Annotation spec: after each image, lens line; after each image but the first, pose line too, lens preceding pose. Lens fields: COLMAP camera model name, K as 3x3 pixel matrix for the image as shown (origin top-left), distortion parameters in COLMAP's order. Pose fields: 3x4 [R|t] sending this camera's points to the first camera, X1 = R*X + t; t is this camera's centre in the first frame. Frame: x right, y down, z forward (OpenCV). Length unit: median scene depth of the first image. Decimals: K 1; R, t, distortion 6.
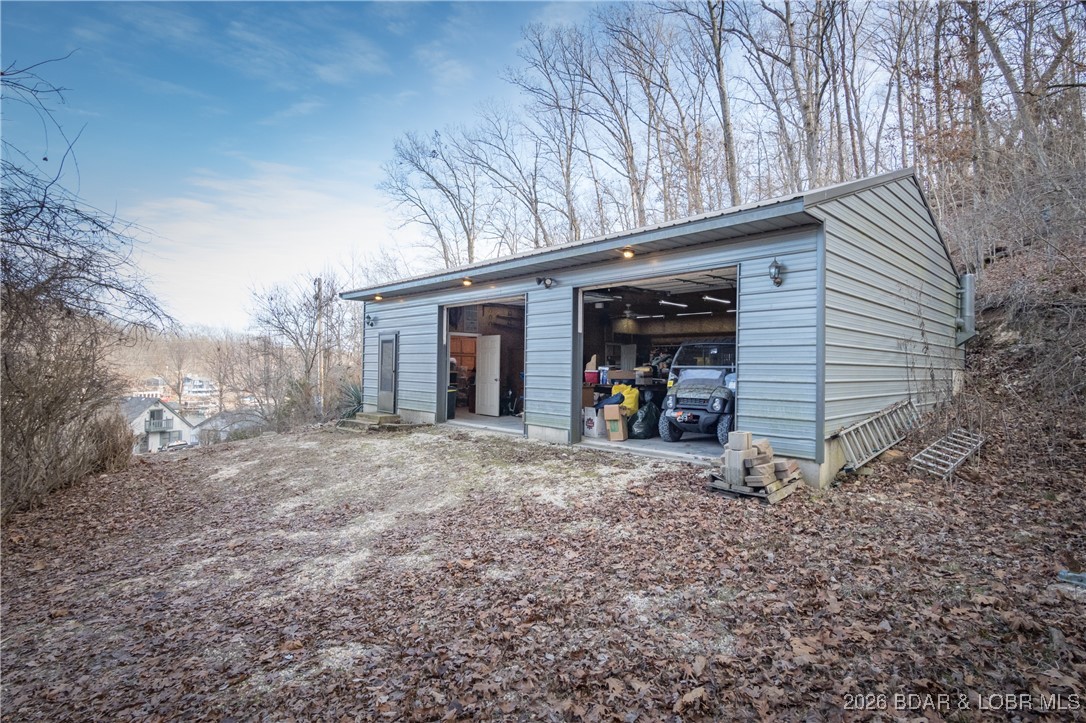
lens RADIAL K [[545.8, 0, 542.7], [0, 545.8, 359.1], [0, 0, 1]] dist [-0.001888, 0.000277]
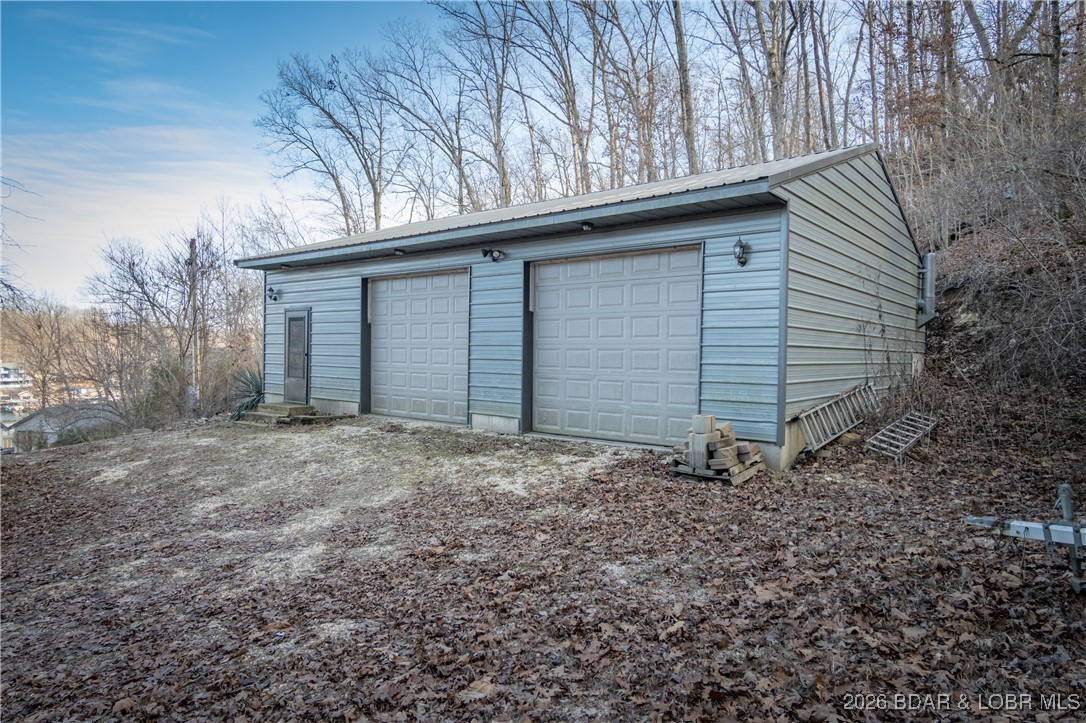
lens RADIAL K [[657.9, 0, 543.3], [0, 657.9, 361.9], [0, 0, 1]] dist [-0.004247, 0.001856]
pose [[0.992566, -0.001240, 0.121698, -0.057800], [-0.002669, 0.999486, 0.031950, 0.000454], [-0.121675, -0.032038, 0.992053, -0.113767]]
